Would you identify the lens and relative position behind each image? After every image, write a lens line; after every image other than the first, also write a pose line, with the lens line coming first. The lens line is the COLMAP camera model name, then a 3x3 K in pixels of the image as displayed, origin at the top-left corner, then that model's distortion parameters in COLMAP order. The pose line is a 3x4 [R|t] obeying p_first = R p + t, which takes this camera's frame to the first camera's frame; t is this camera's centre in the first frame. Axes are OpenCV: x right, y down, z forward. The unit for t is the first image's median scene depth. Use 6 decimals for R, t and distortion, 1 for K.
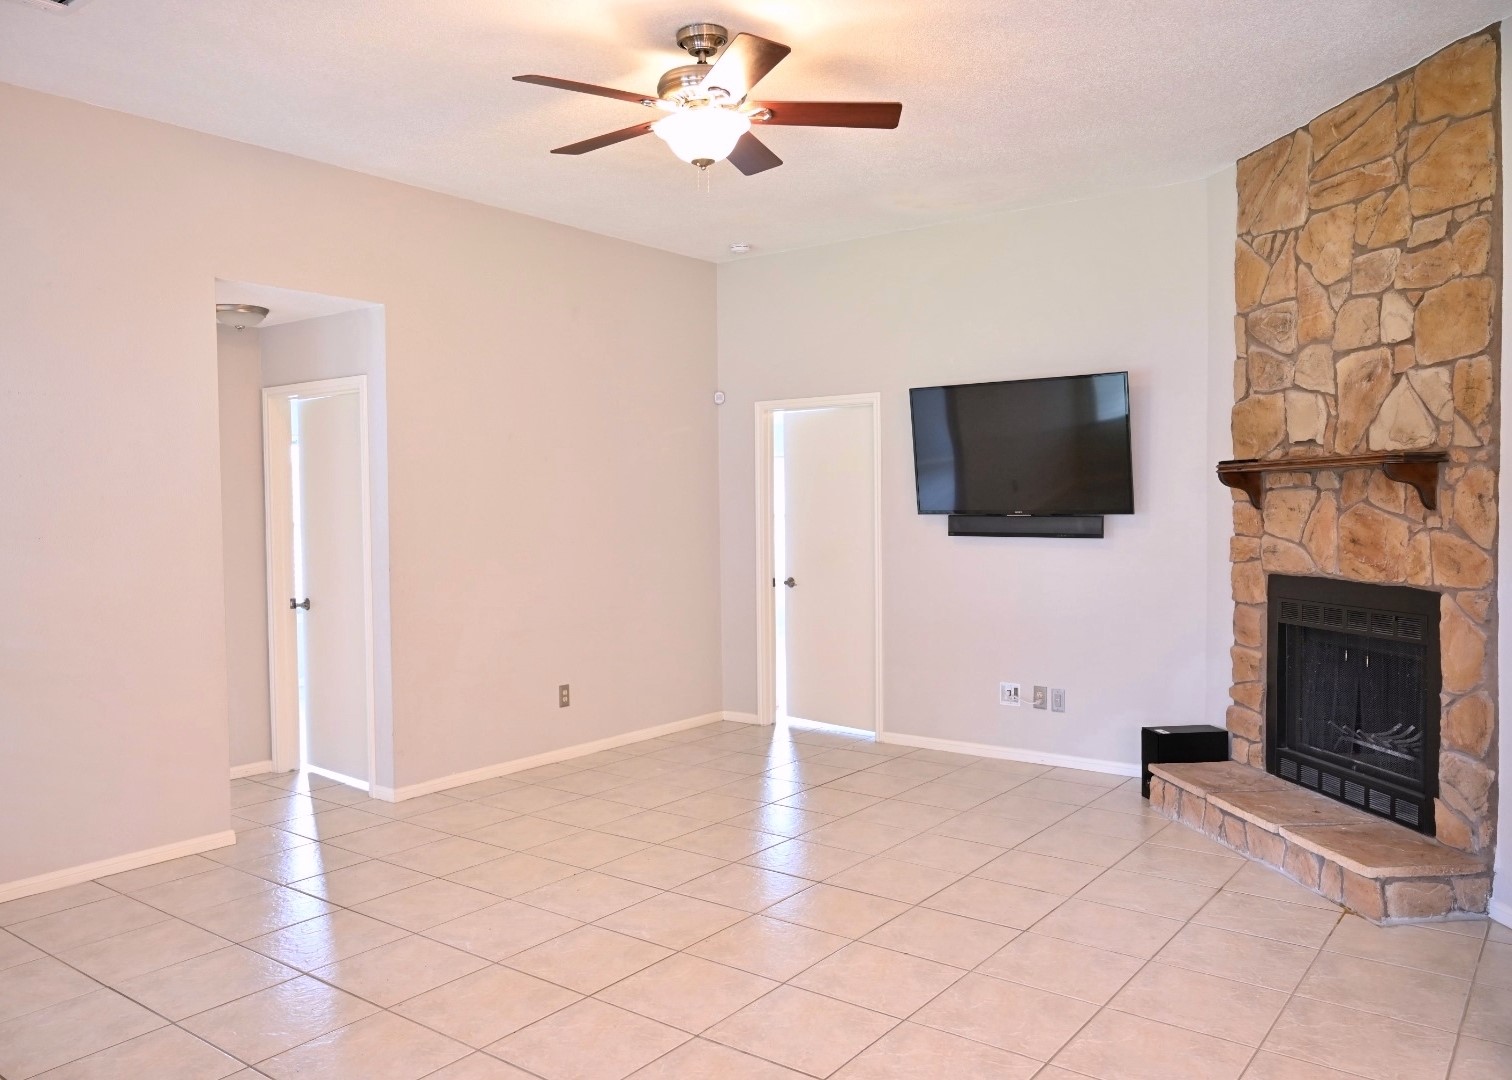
lens RADIAL K [[1123.4, 0, 749.0], [0, 1123.4, 543.0], [0, 0, 1]] dist [-0.013555, 0.008822]
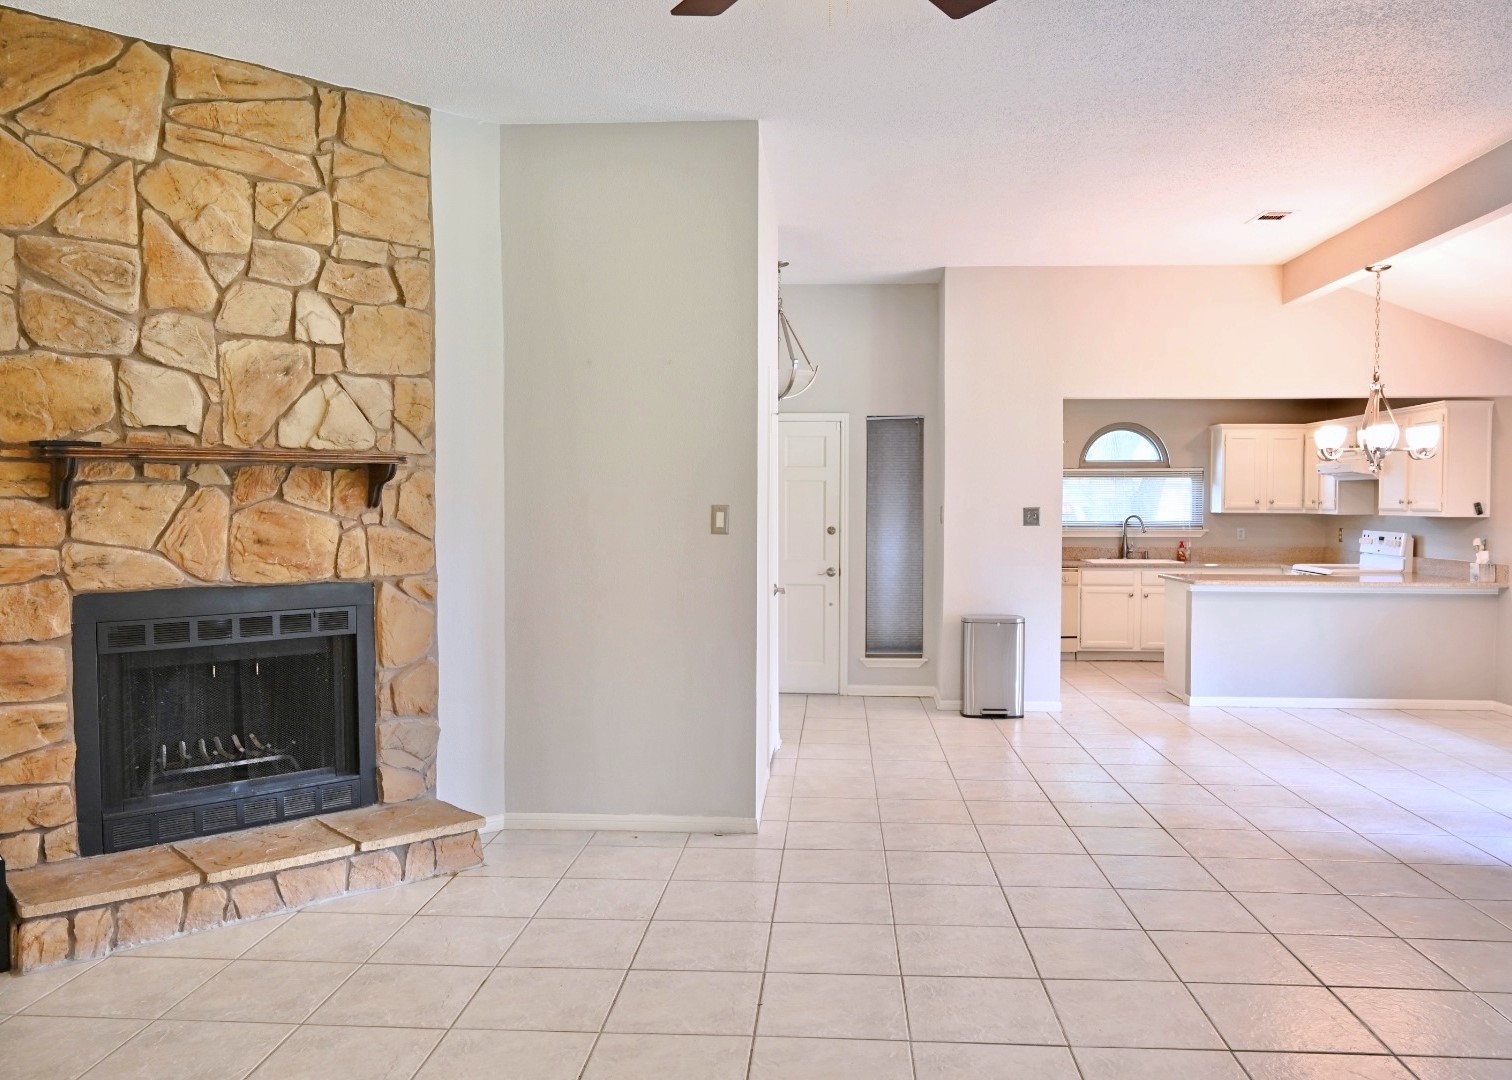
lens RADIAL K [[1123.4, 0, 755.3], [0, 1123.4, 543.6], [0, 0, 1]] dist [-0.013555, 0.008822]
pose [[-0.543502, -0.020180, 0.839165, -0.486545], [0.035672, 0.998253, 0.047109, -0.030560], [-0.838649, 0.055539, -0.541833, 1.202874]]
